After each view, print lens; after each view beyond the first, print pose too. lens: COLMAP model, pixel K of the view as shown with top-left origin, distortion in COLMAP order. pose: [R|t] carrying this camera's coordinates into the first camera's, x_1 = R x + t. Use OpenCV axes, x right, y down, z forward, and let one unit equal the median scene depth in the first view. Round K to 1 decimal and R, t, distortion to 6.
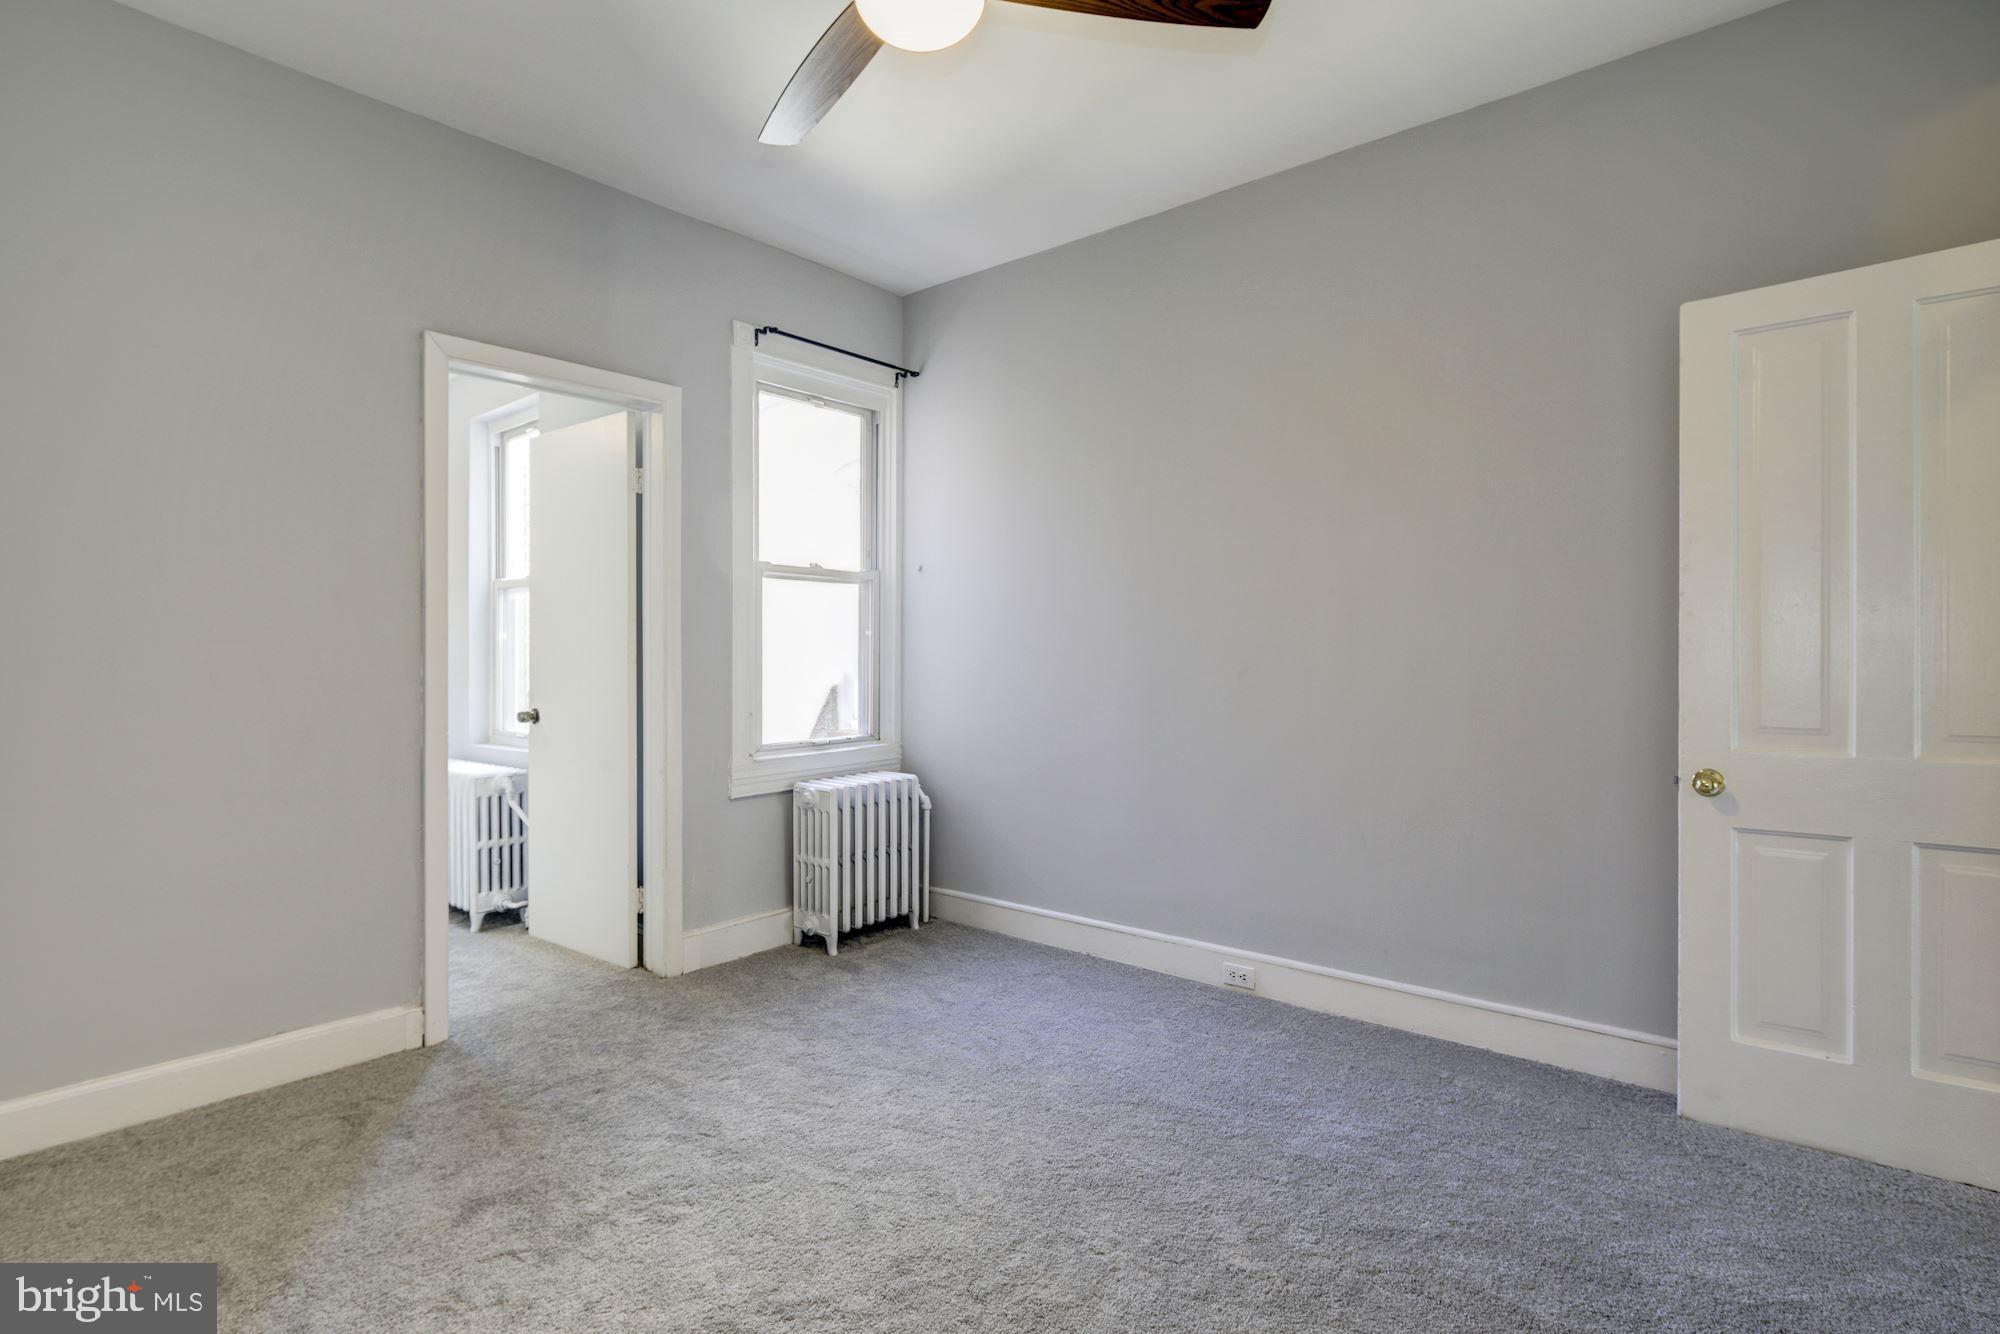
lens RADIAL K [[990.3, 0, 1007.0], [0, 990.3, 664.1], [0, 0, 1]] dist [-0.001811, -0.000984]
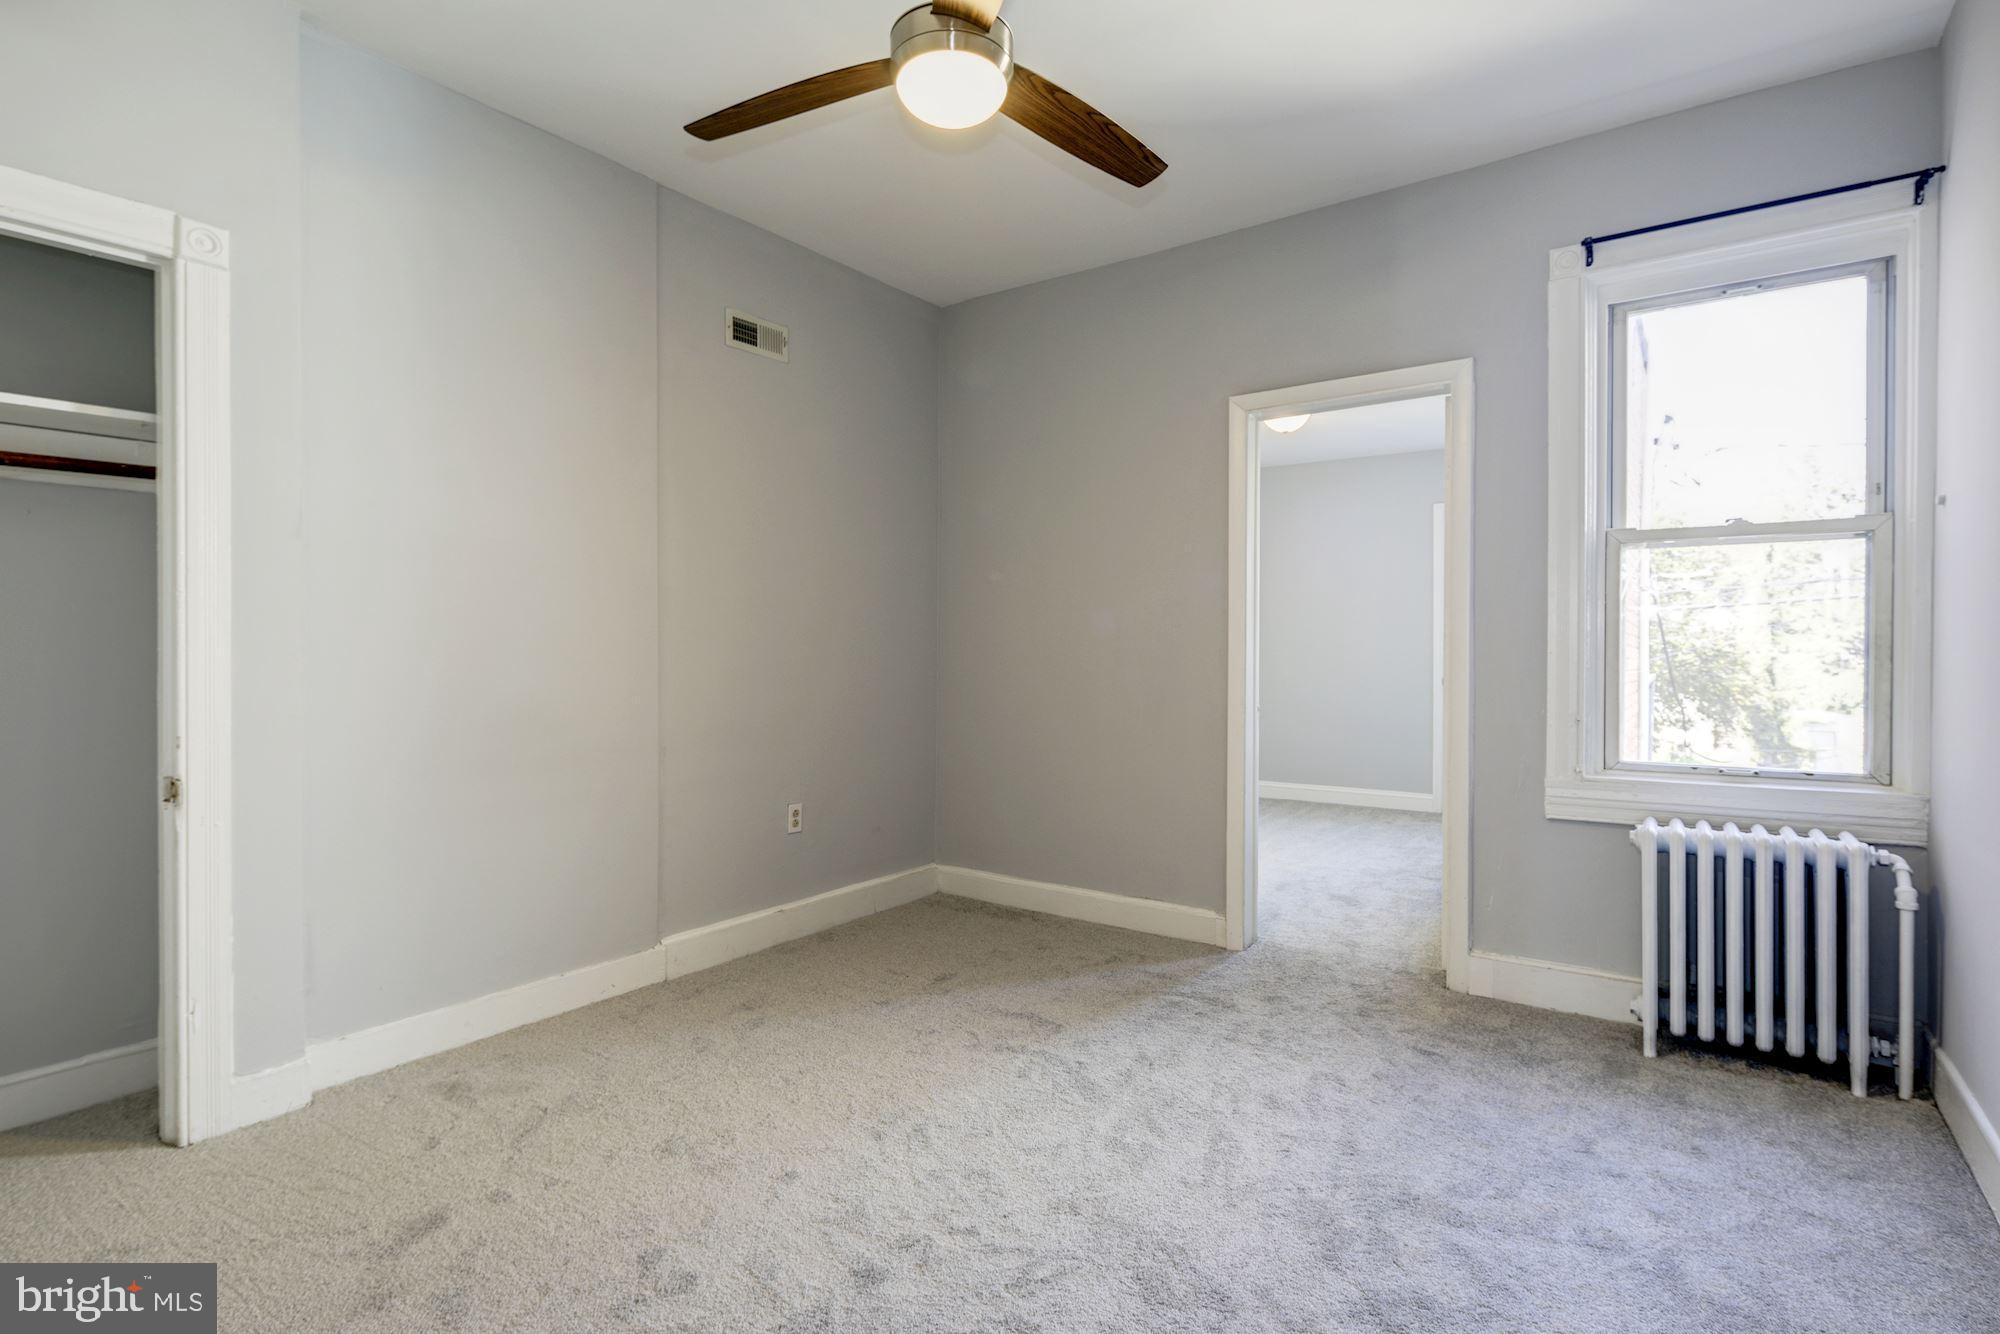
lens RADIAL K [[973.7, 0, 991.9], [0, 973.7, 649.9], [0, 0, 1]] dist [0.002826, -0.000125]
pose [[0.083643, 0.007760, -0.996466, 0.539945], [-0.009761, 0.999928, 0.006967, -0.009004], [0.996448, 0.009144, 0.083713, 0.480212]]
